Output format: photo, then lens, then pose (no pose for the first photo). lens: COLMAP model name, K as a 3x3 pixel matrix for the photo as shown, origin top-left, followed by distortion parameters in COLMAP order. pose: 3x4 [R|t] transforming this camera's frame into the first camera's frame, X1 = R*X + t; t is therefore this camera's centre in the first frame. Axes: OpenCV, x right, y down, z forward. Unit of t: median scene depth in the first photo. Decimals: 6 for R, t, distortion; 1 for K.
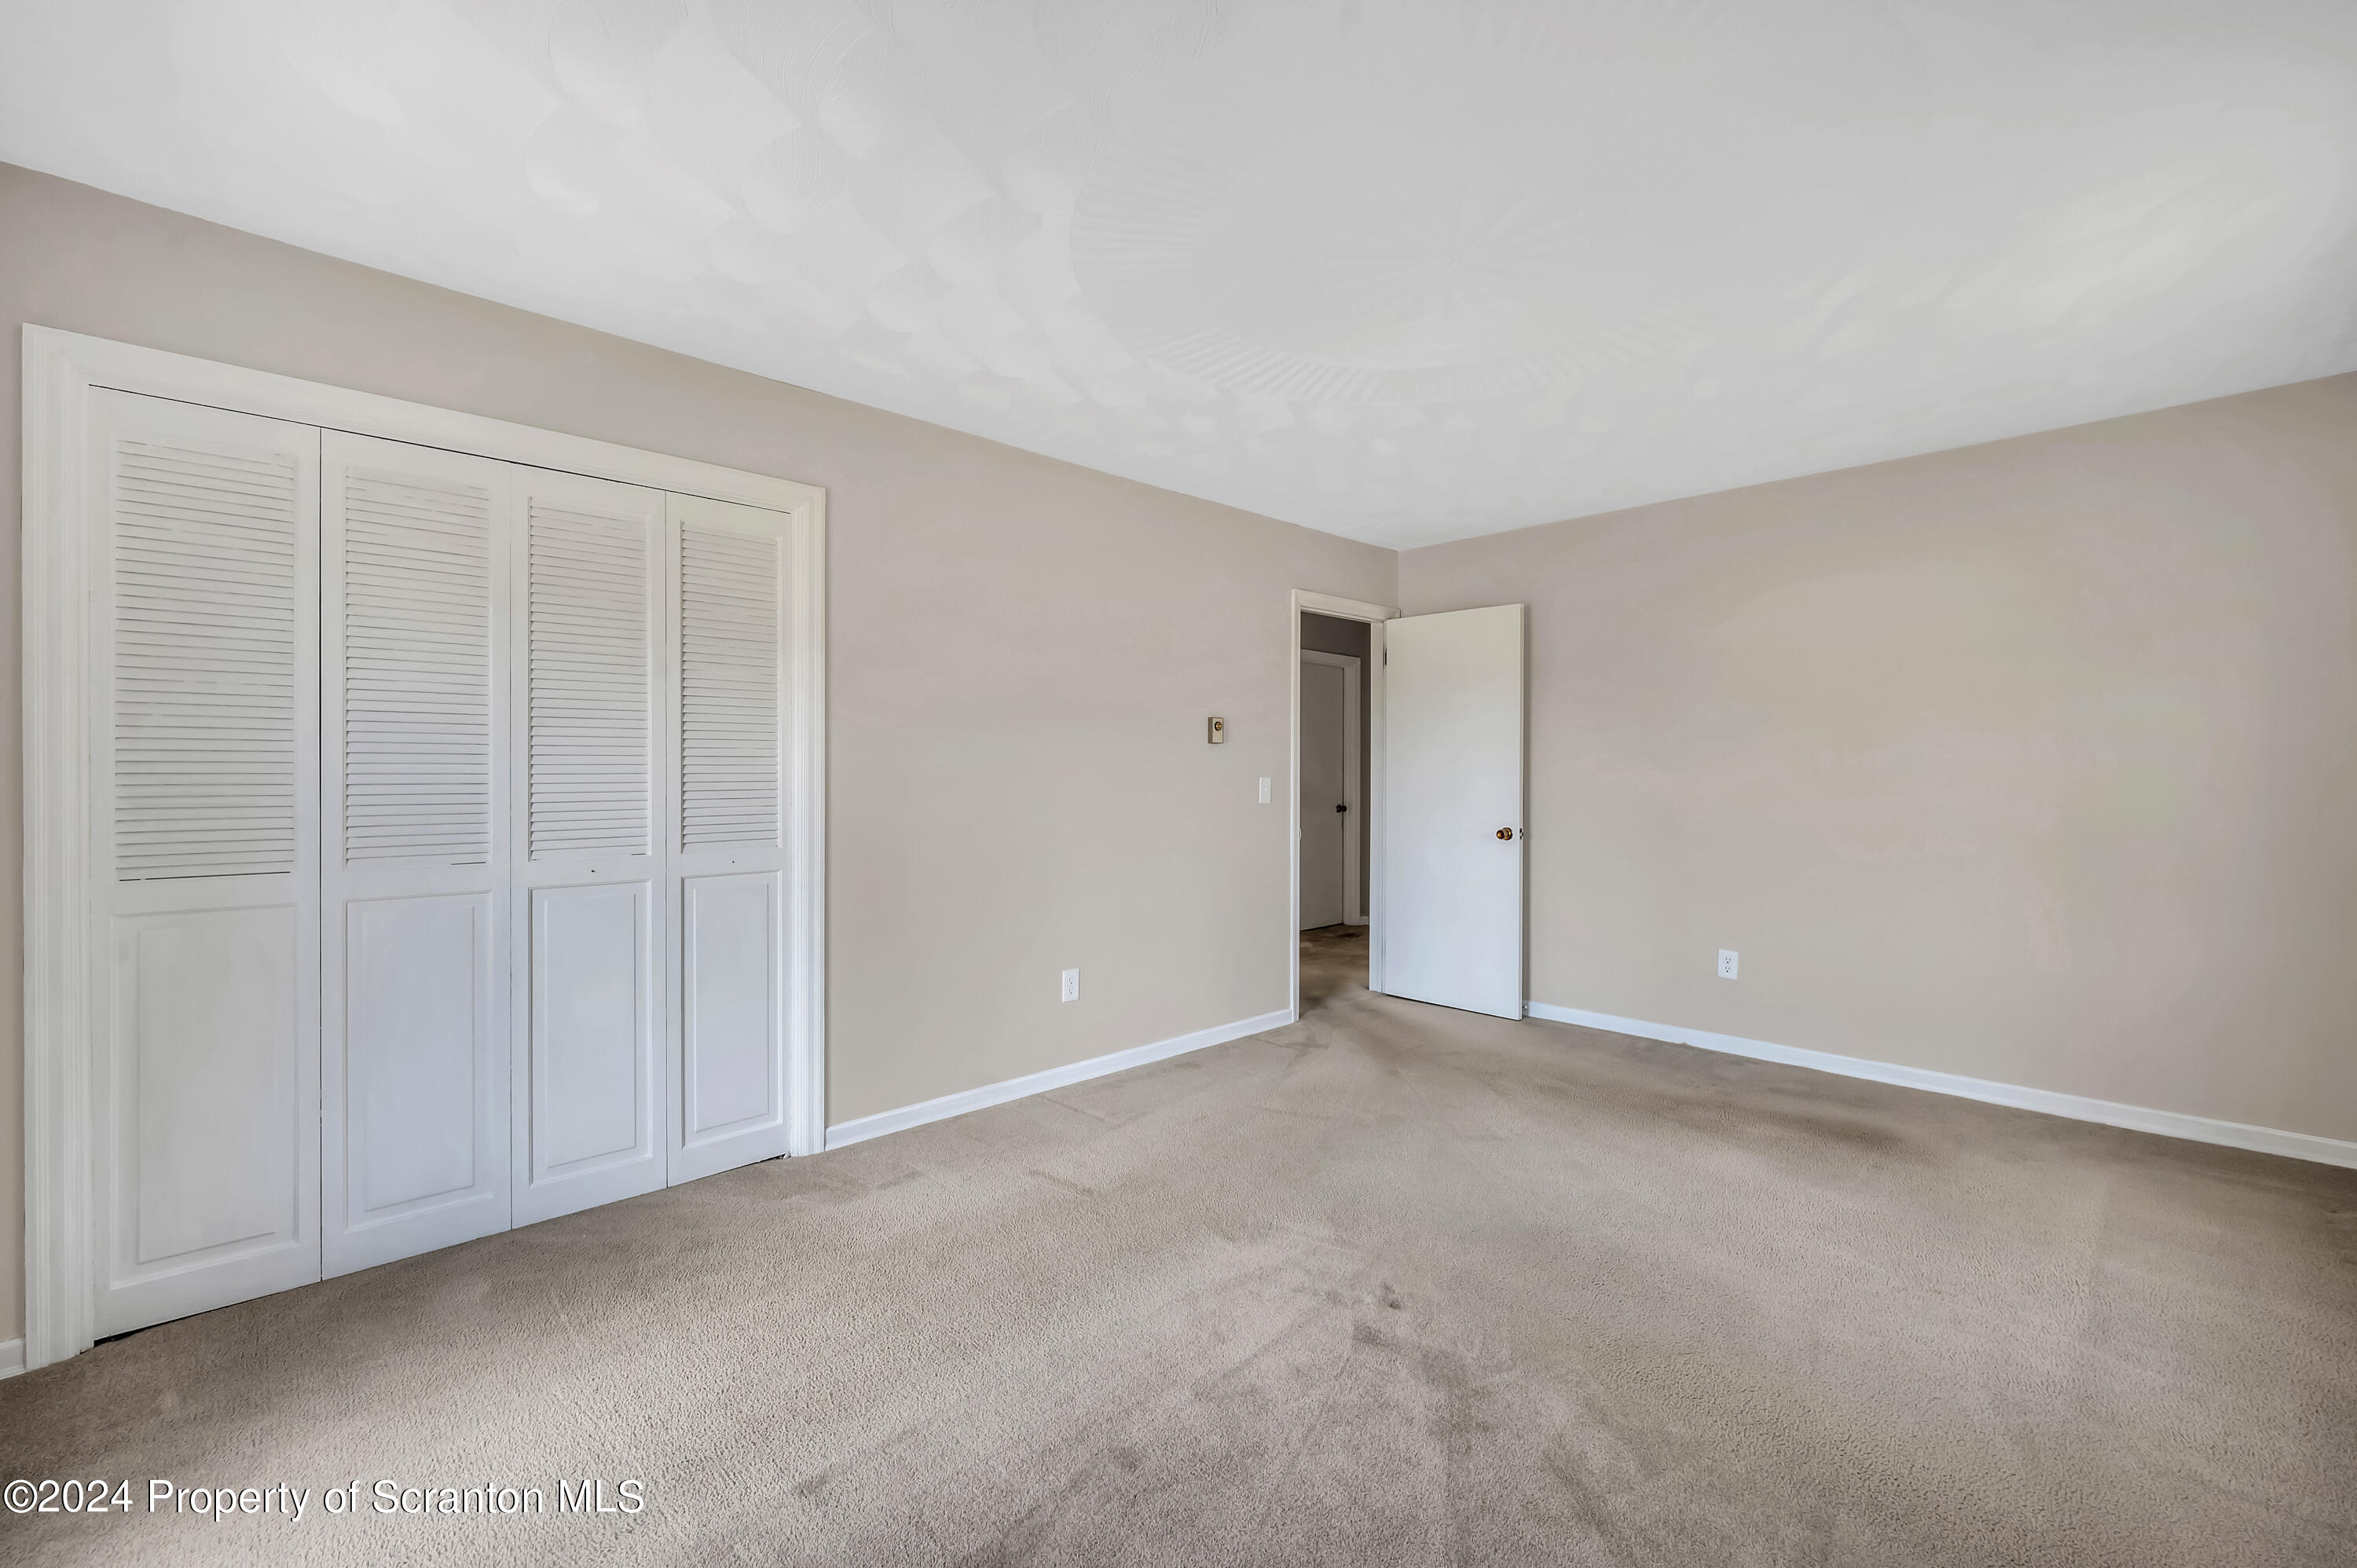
lens RADIAL K [[976.5, 0, 1167.1], [0, 976.5, 779.9], [0, 0, 1]] dist [-0.003115, 0.000128]
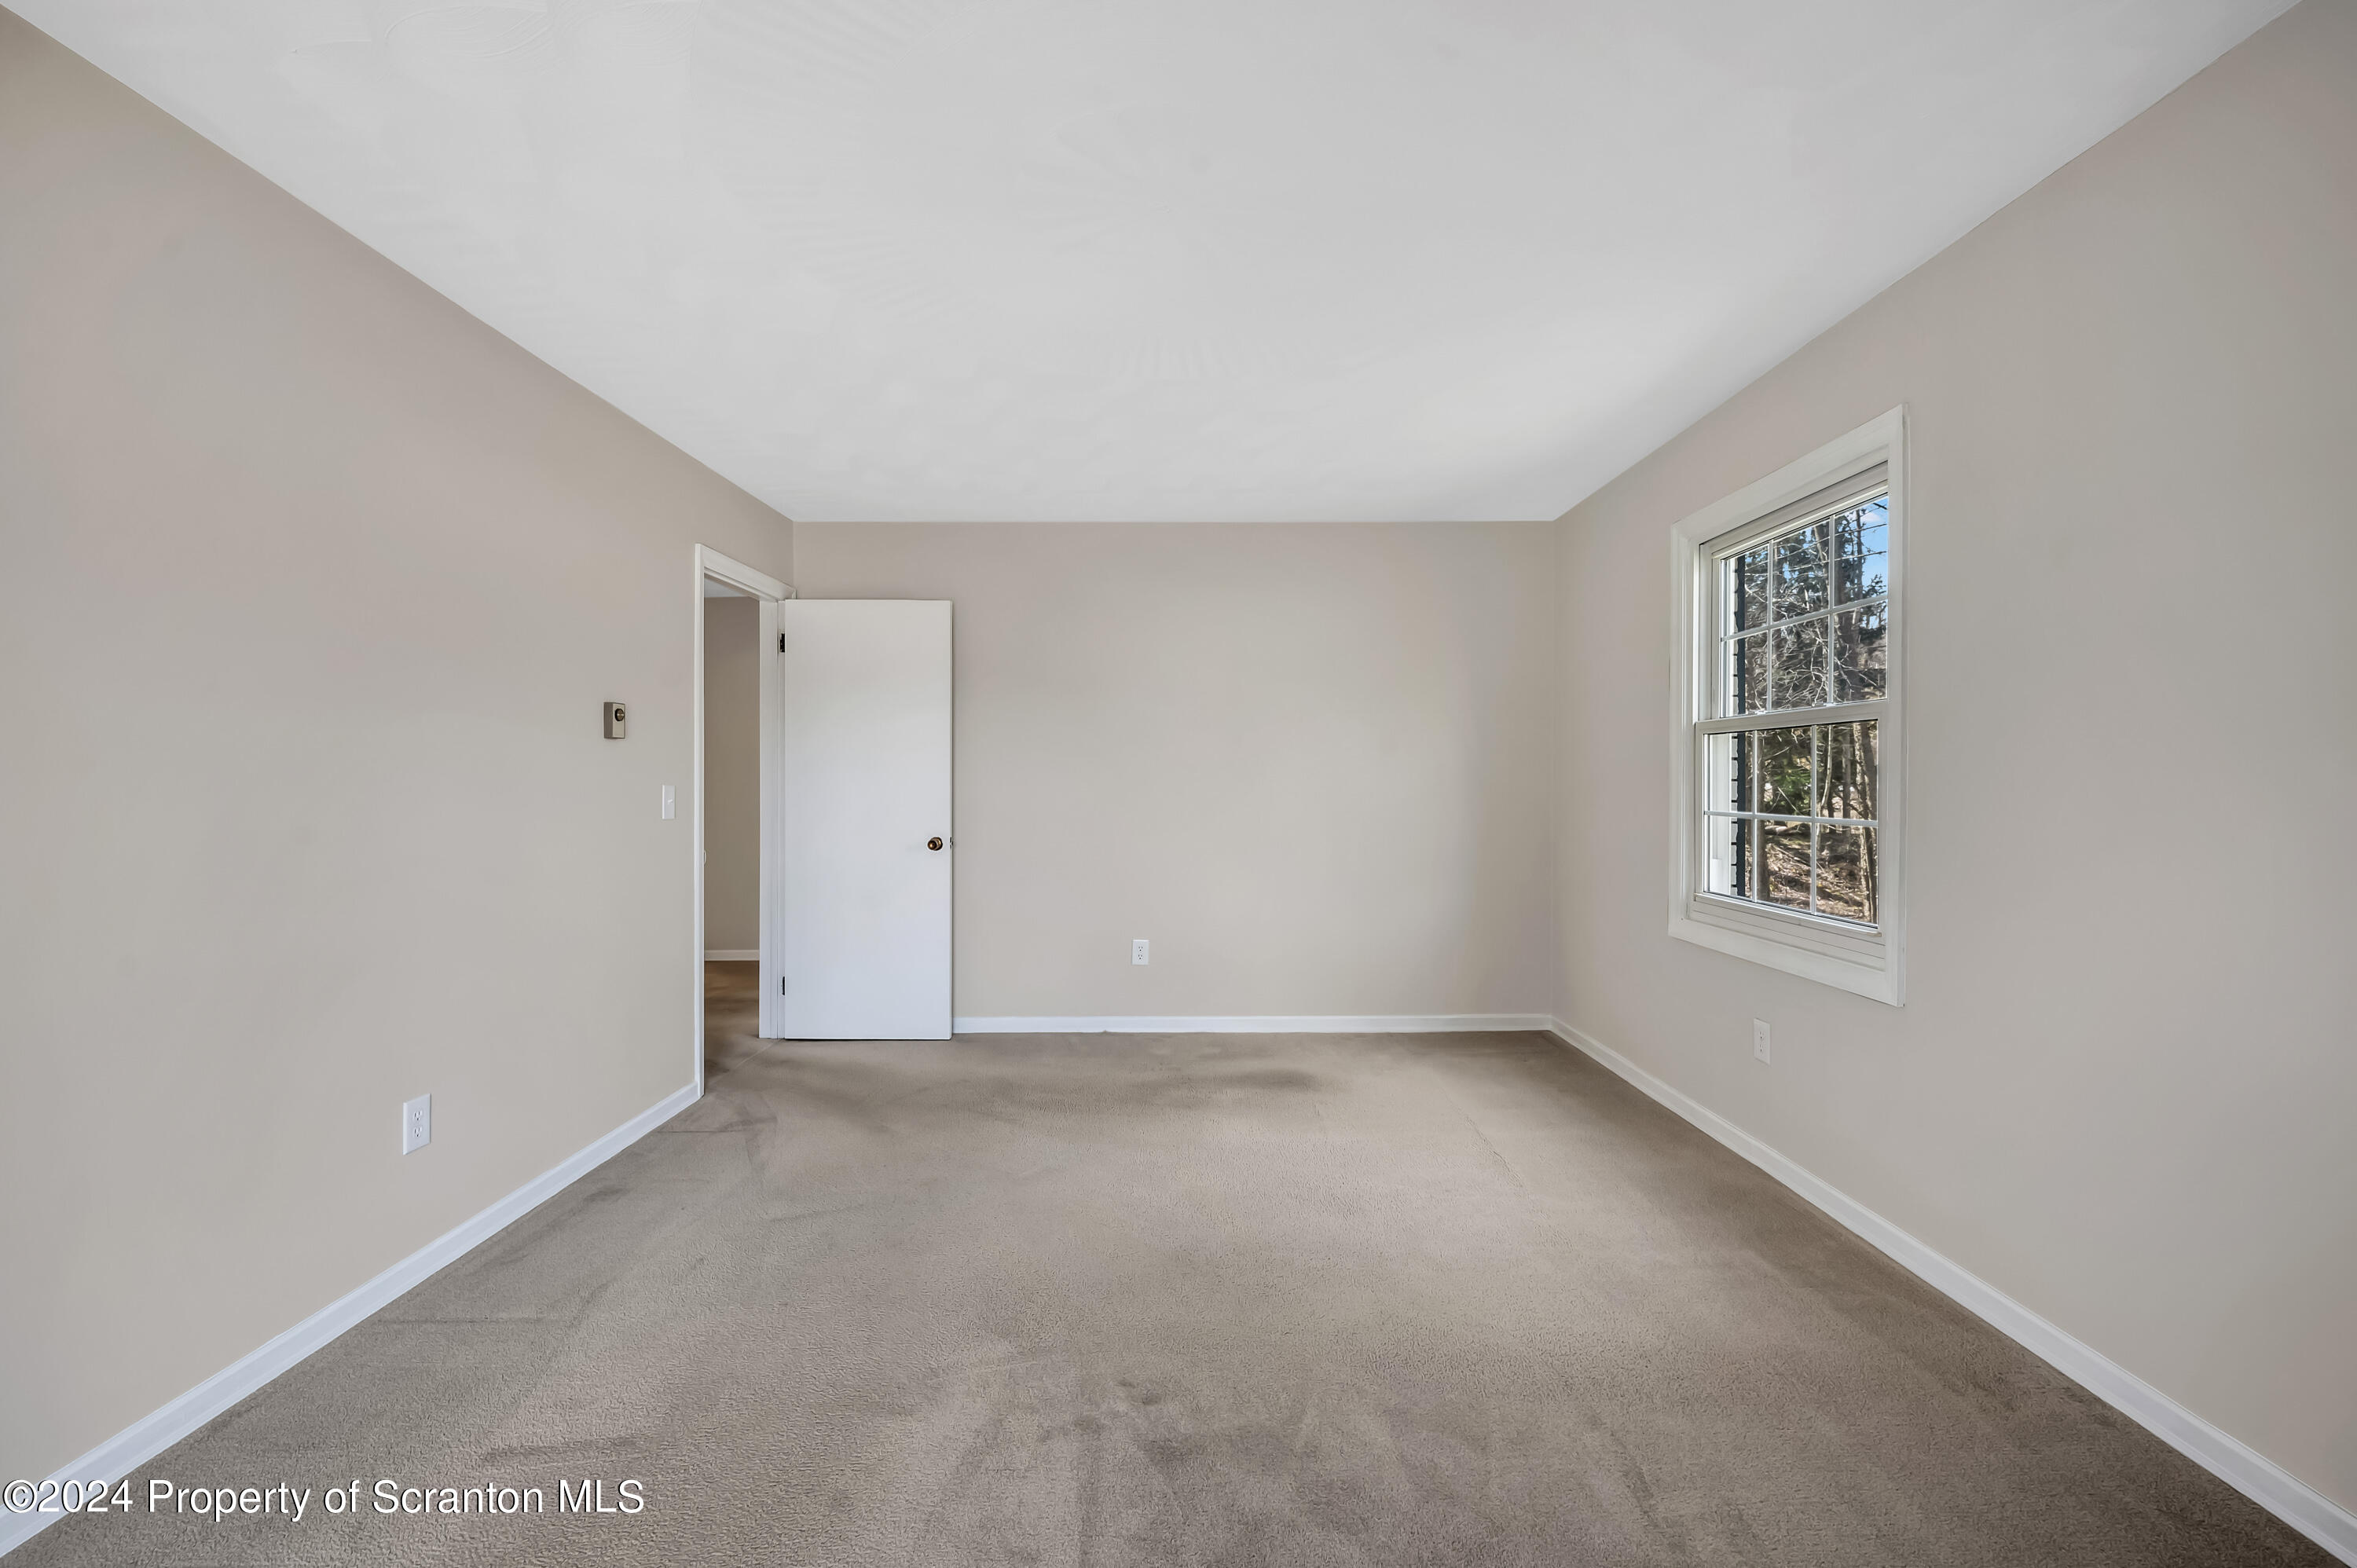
lens RADIAL K [[976.5, 0, 1183.3], [0, 976.5, 783.8], [0, 0, 1]] dist [-0.003115, 0.000128]
pose [[0.689858, -0.005295, 0.723926, -0.187459], [0.006419, 0.999979, 0.001197, -0.002377], [-0.723917, 0.003822, 0.689877, 0.197758]]
